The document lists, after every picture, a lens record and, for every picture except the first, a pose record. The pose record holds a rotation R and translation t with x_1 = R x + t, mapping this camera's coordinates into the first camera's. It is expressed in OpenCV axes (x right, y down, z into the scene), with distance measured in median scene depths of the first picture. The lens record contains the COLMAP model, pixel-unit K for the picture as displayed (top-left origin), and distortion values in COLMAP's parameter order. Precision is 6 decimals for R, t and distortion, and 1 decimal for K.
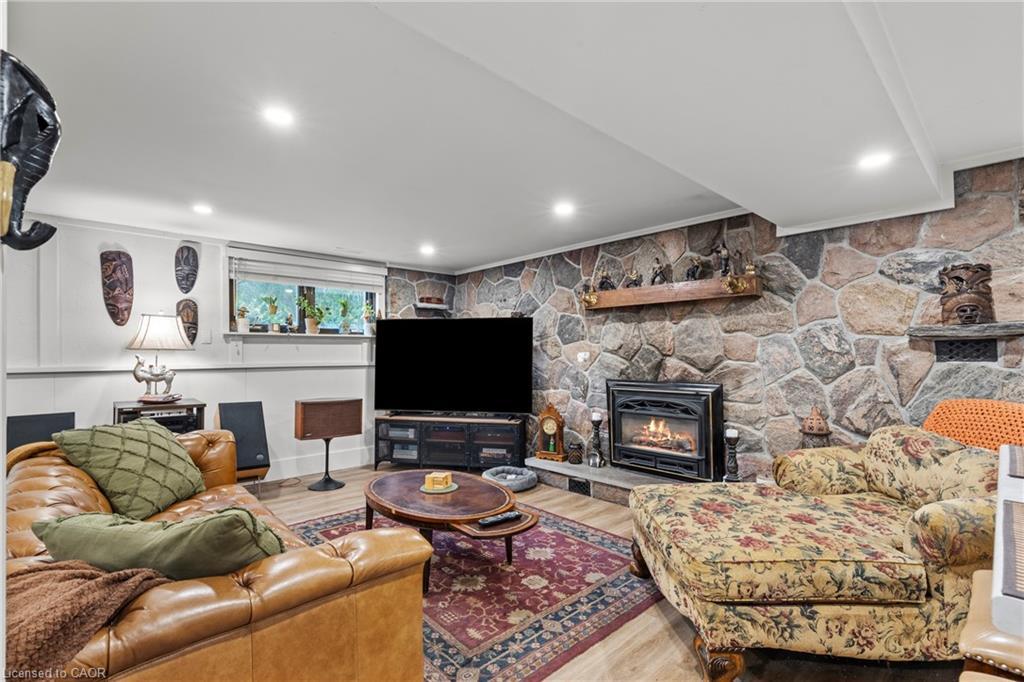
lens RADIAL K [[472.4, 0, 508.5], [0, 472.4, 354.3], [0, 0, 1]] dist [0.008395, -0.000216]
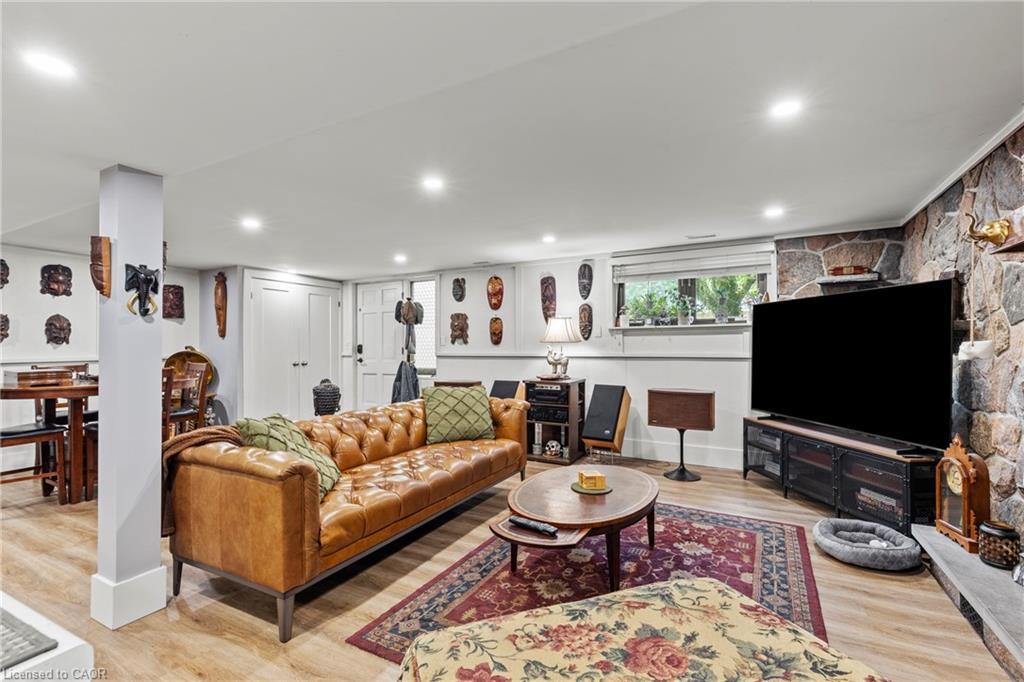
lens RADIAL K [[457.6, 0, 507.0], [0, 457.6, 341.6], [0, 0, 1]] dist [0.008257, -0.000237]
pose [[0.322161, -0.008841, -0.946643, 0.496215], [0.001823, 0.999960, -0.008719, -0.000015], [0.946683, 0.001083, 0.322165, 0.408875]]
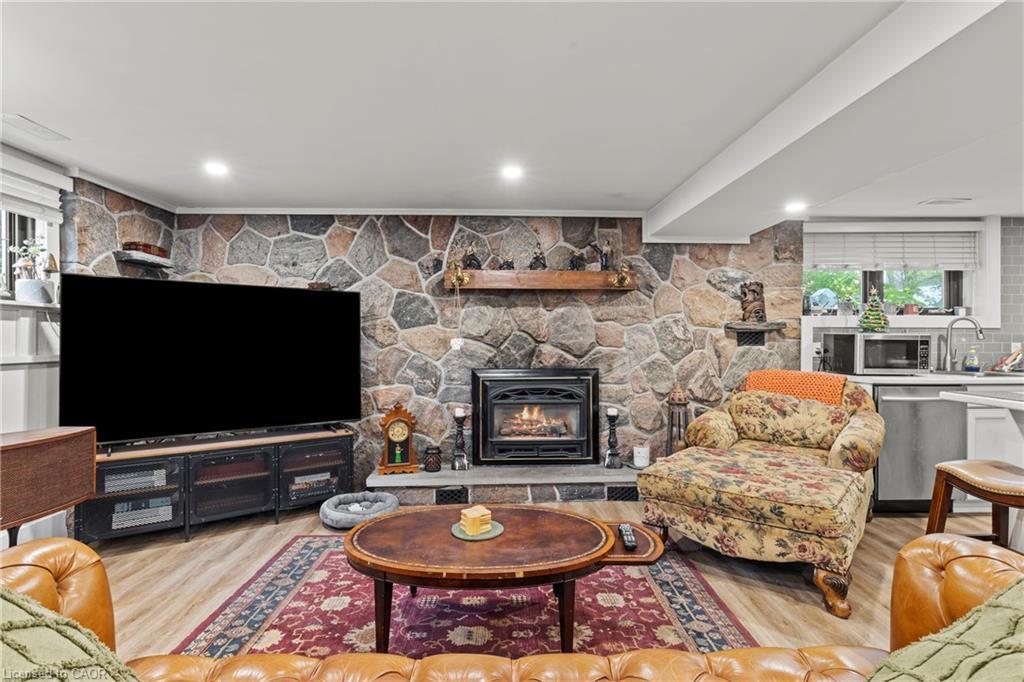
lens RADIAL K [[510.1, 0, 516.5], [0, 510.1, 342.1], [0, 0, 1]] dist [0.000860, -0.000613]
pose [[0.647117, -0.001109, 0.762390, -0.516269], [-0.000759, 0.999998, 0.002099, 0.000152], [-0.762390, -0.001937, 0.647115, 0.344413]]
